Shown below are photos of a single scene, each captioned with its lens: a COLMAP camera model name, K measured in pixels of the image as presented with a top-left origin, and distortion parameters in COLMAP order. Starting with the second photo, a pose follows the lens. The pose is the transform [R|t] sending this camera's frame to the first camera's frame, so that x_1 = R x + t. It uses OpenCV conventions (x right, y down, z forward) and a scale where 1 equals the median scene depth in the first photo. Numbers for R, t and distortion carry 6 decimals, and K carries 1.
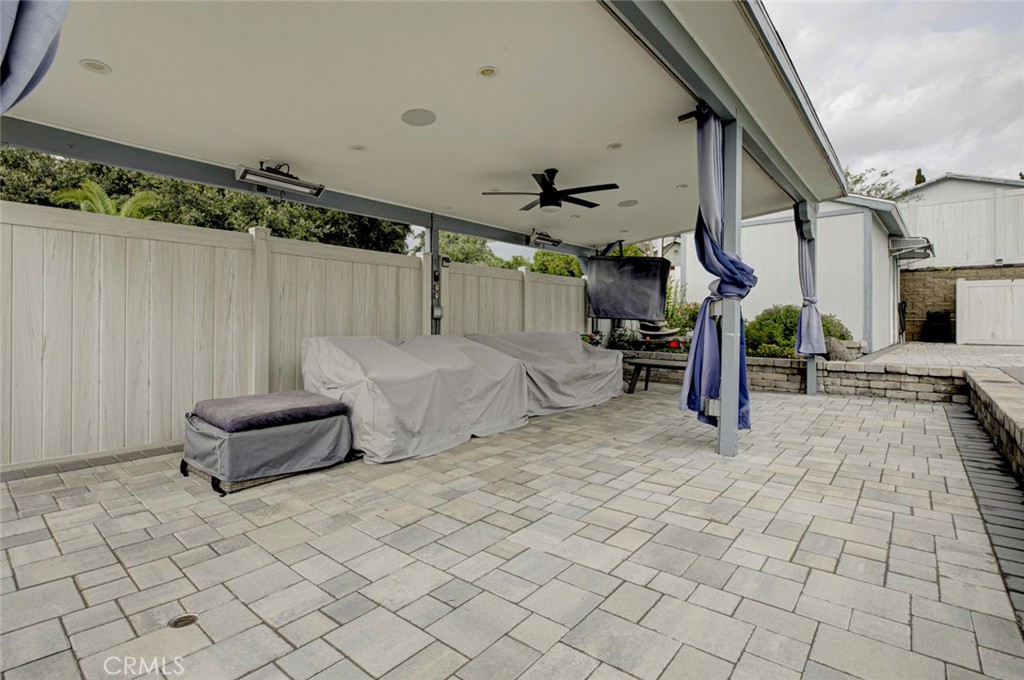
lens RADIAL K [[487.2, 0, 504.6], [0, 487.2, 320.8], [0, 0, 1]] dist [0.000029, -0.000369]
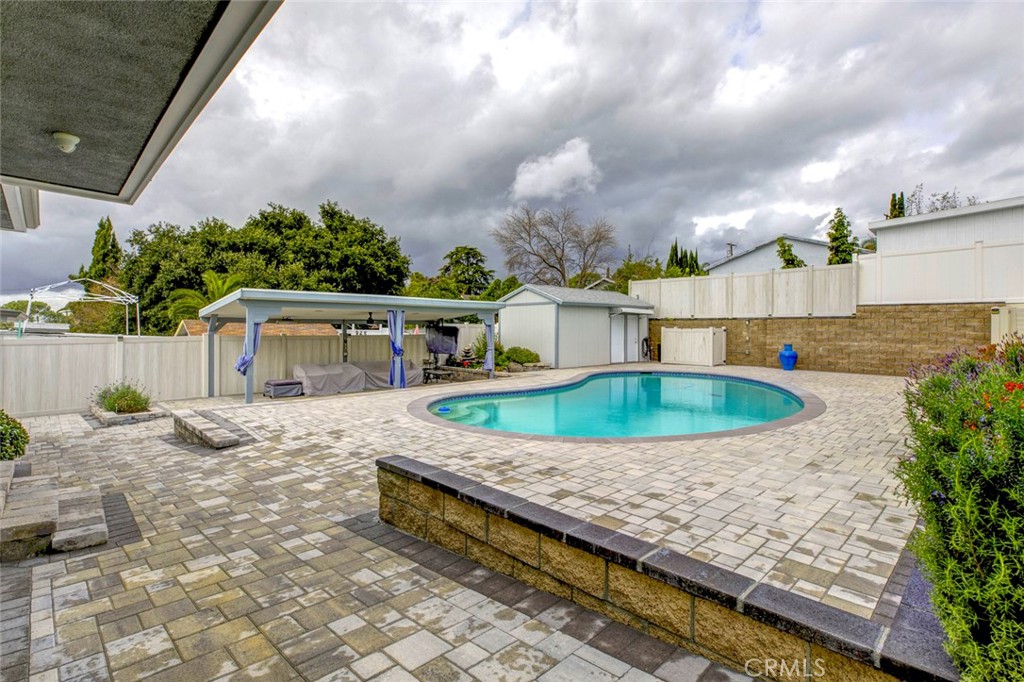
lens RADIAL K [[487.2, 0, 504.6], [0, 487.2, 321.8], [0, 0, 1]] dist [0.000029, -0.000369]
pose [[0.995275, -0.000995, -0.097092, 0.773012], [-0.000137, 0.999932, -0.011649, -0.125141], [0.097097, 0.011607, 0.995207, -1.270566]]
